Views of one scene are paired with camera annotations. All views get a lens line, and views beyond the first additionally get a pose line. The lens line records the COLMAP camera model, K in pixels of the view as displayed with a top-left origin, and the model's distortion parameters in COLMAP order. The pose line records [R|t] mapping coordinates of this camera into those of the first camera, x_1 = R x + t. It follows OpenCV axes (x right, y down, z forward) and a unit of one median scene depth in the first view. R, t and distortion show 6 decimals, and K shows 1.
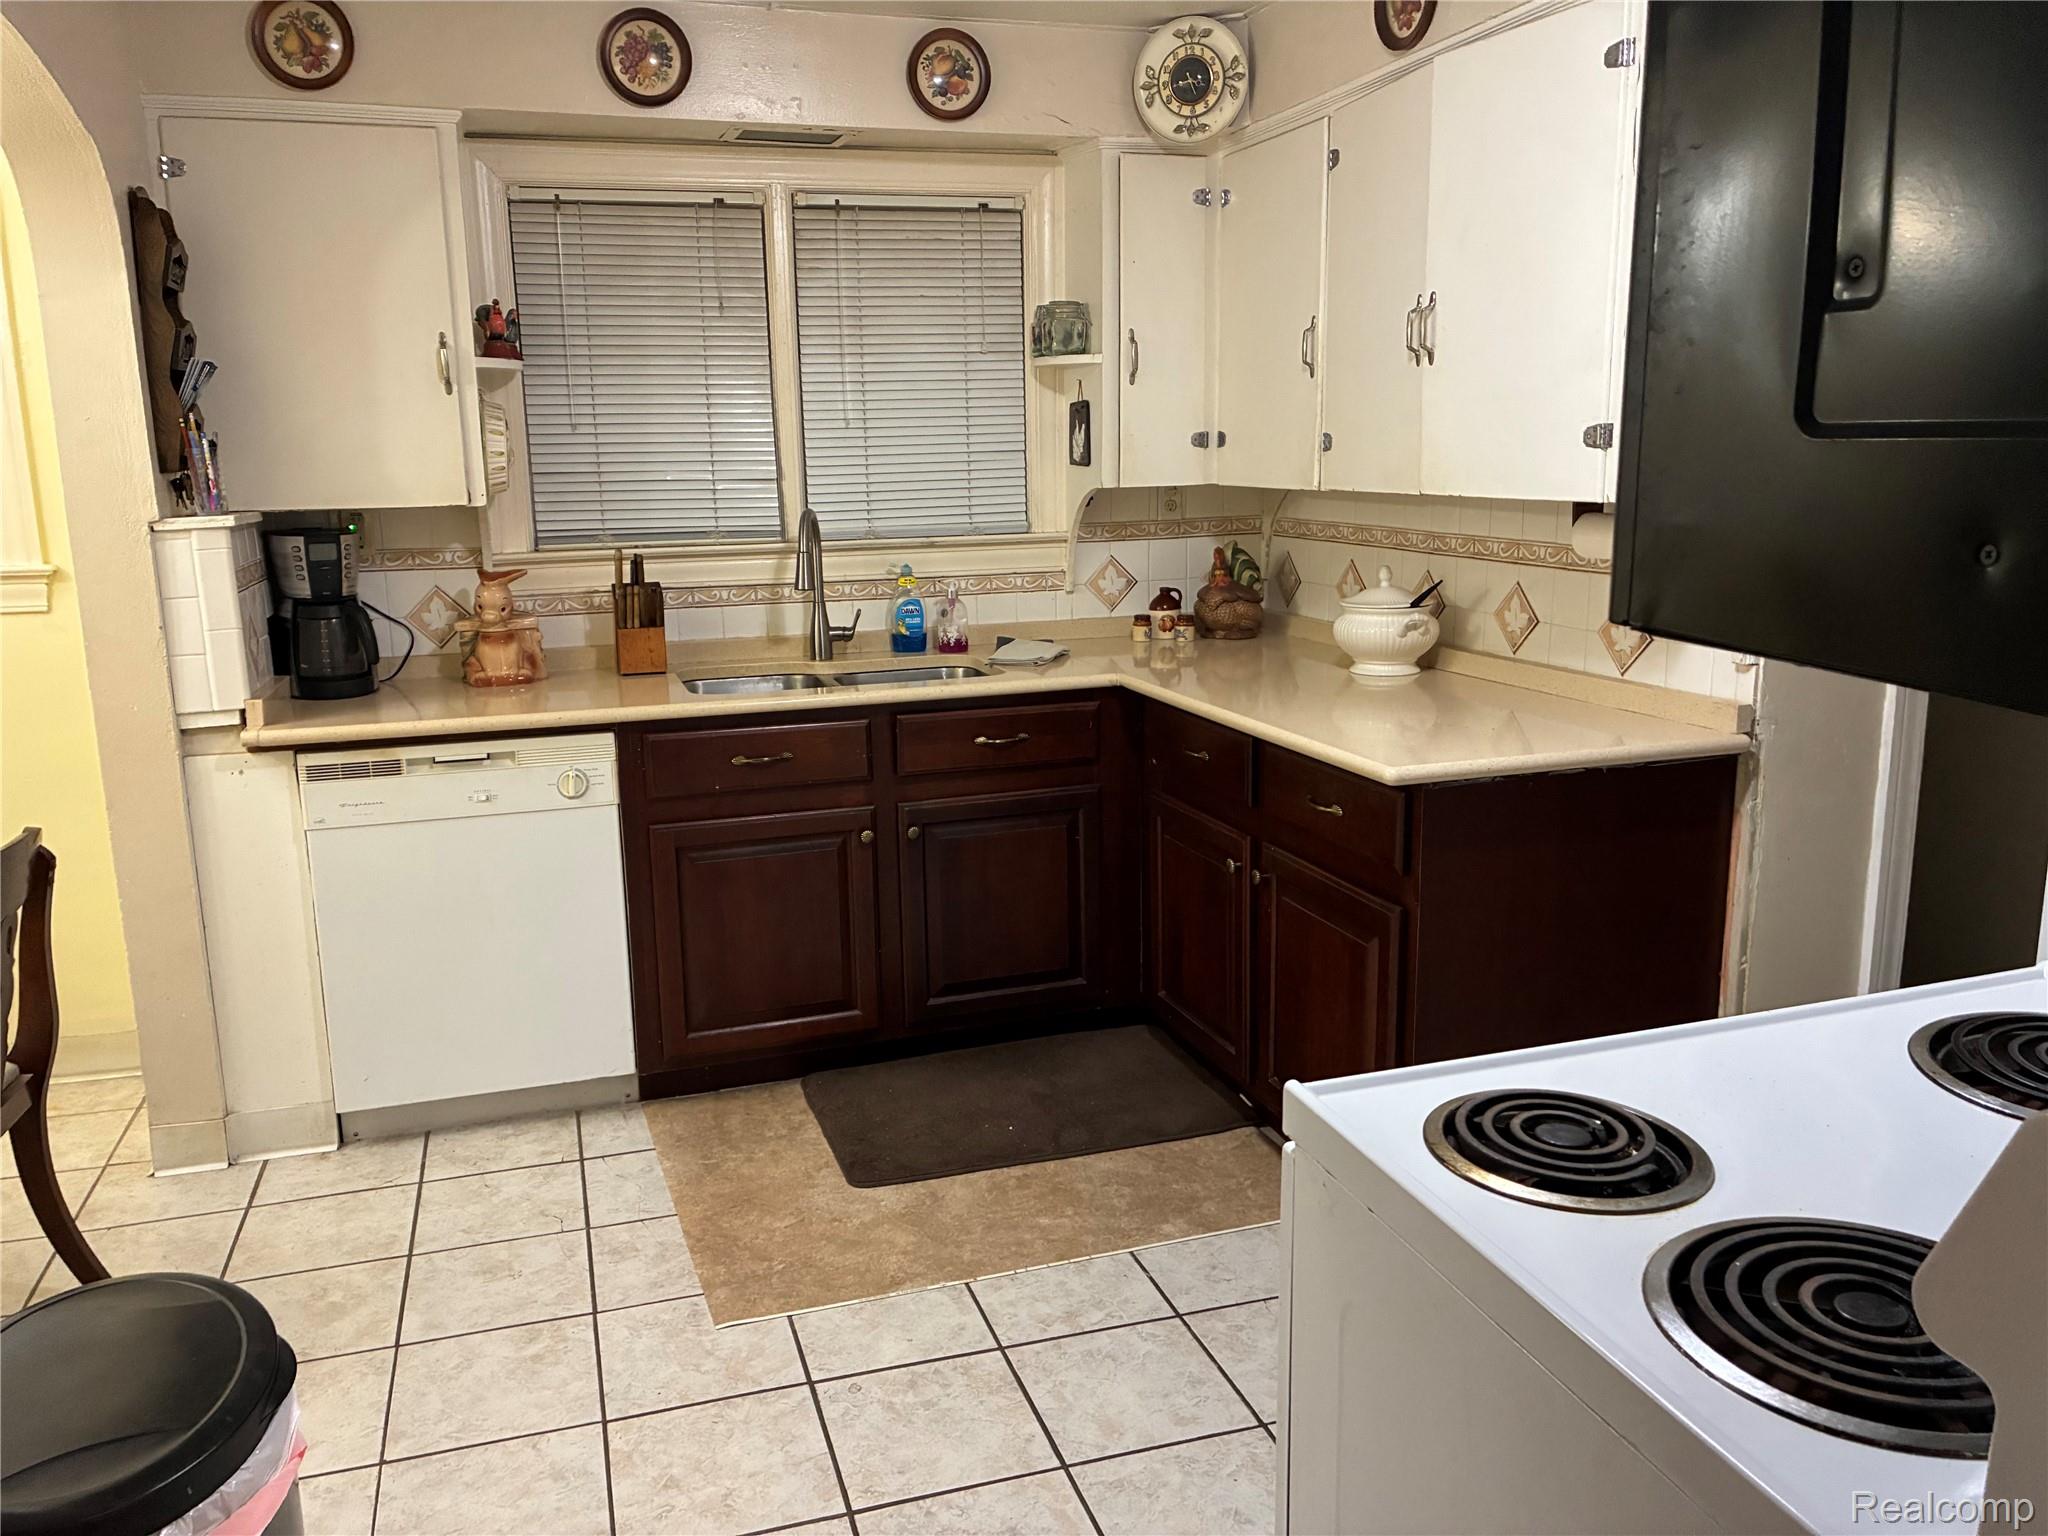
lens RADIAL K [[1546.2, 0, 1003.0], [0, 1546.2, 762.7], [0, 0, 1]] dist [0.041469, -0.052196]
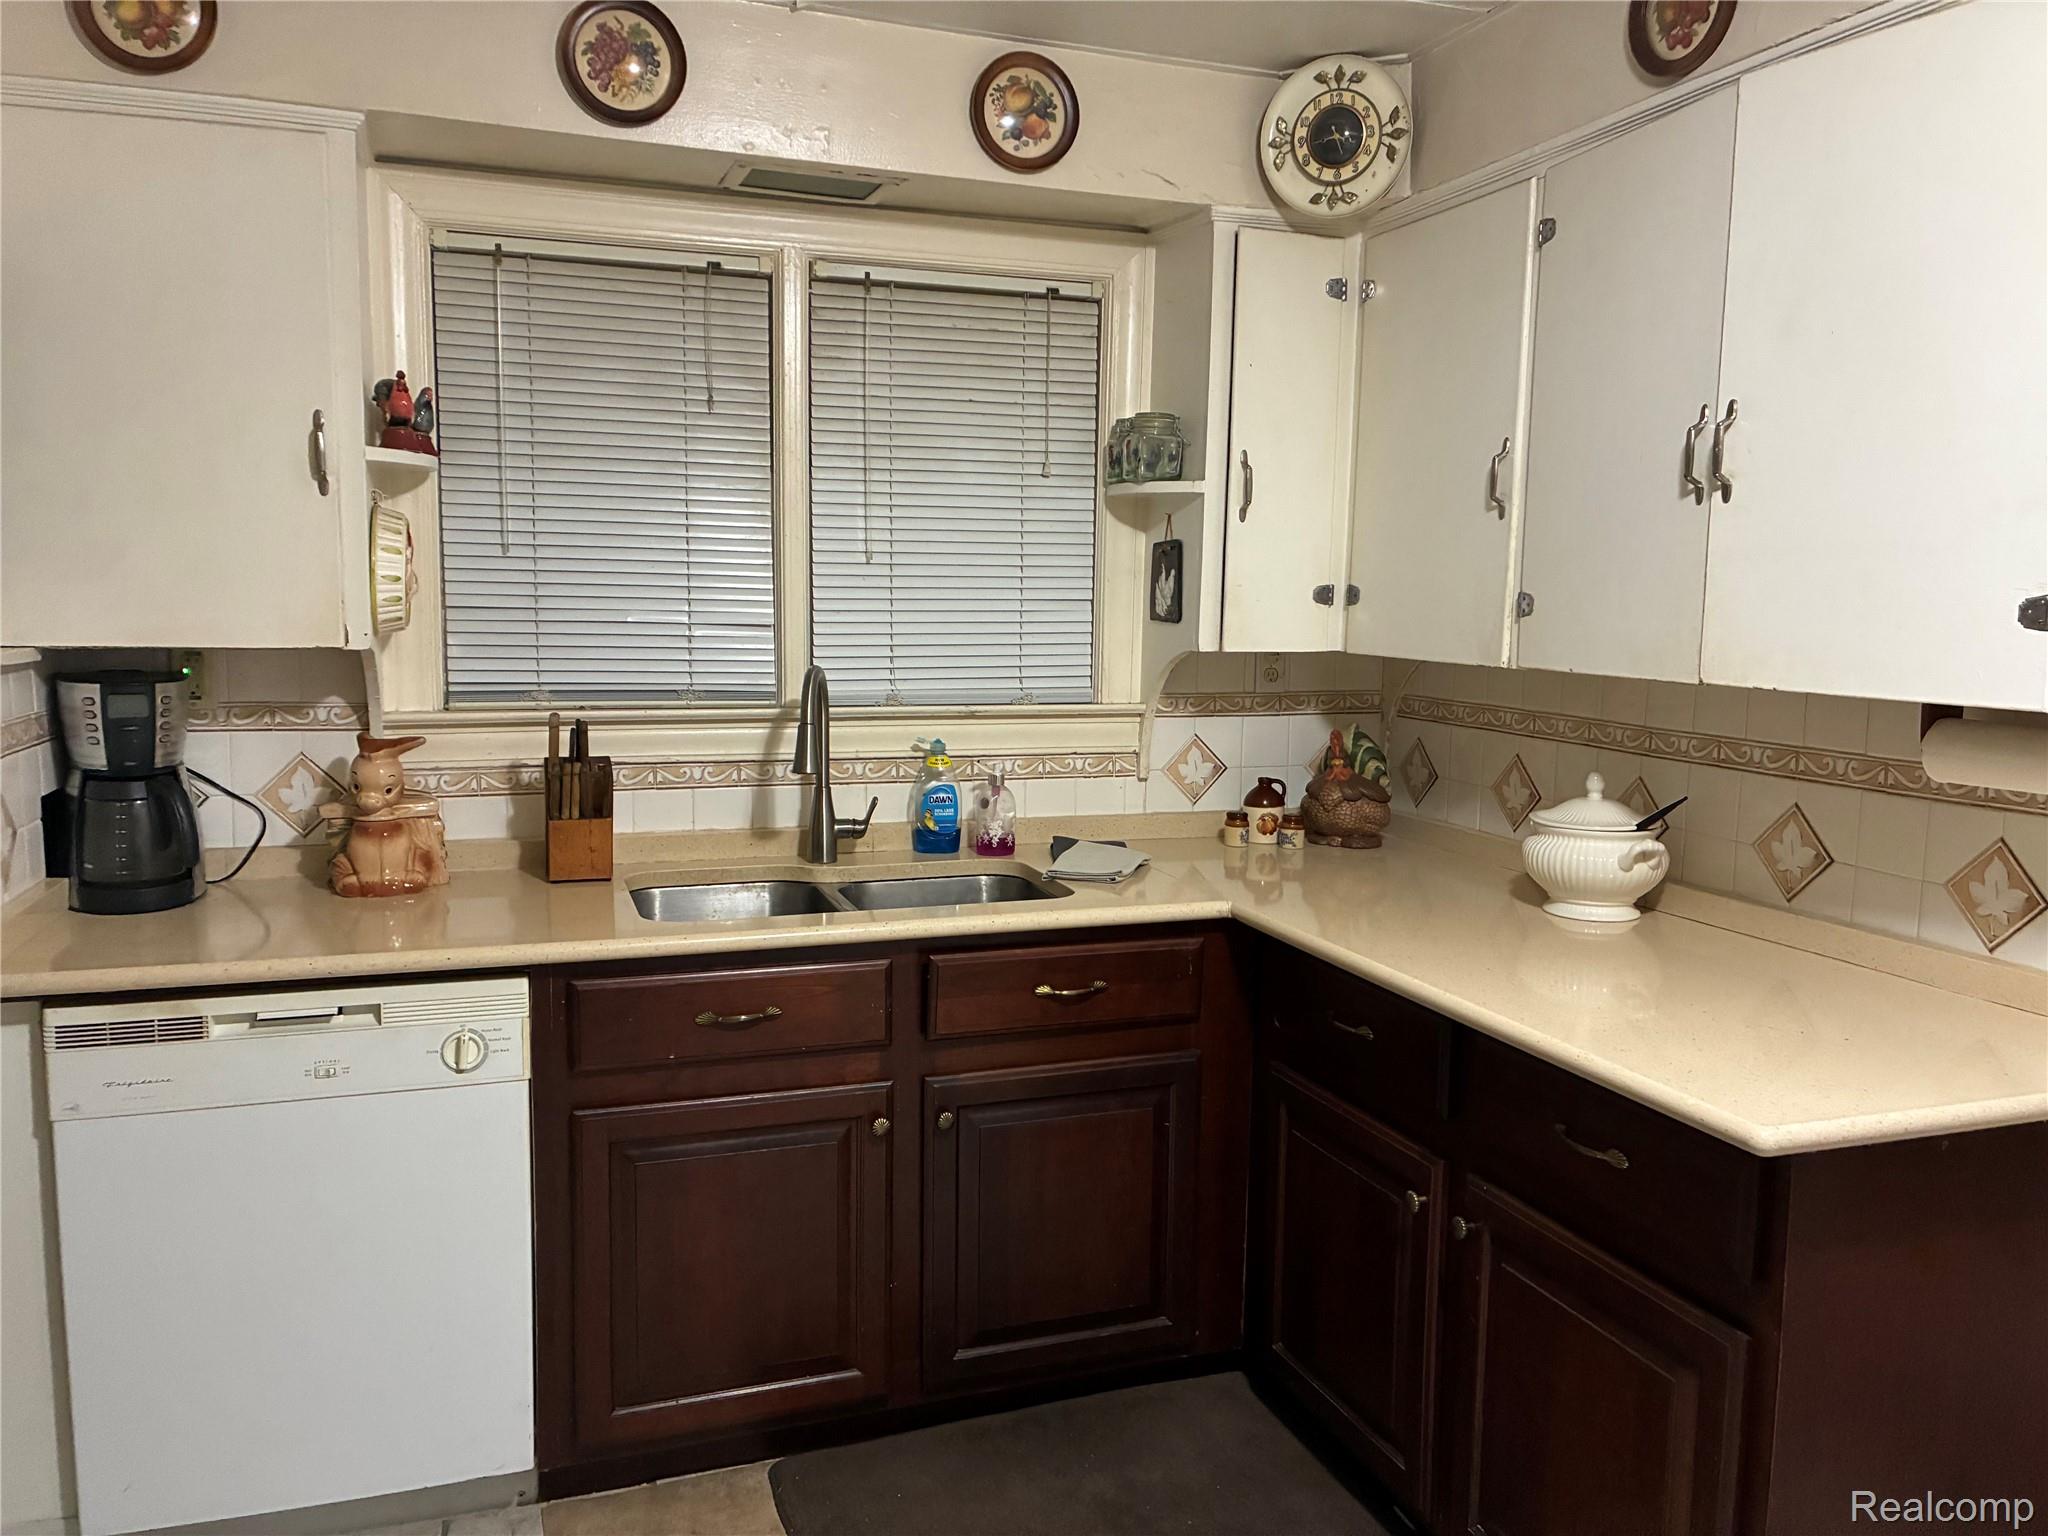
lens RADIAL K [[1546.2, 0, 1042.5], [0, 1546.2, 772.1], [0, 0, 1]] dist [0.041469, -0.052196]
pose [[0.998650, 0.031808, 0.041075, -0.047205], [-0.028183, 0.995896, -0.086009, -0.053887], [-0.043642, 0.084736, 0.995447, 0.265956]]
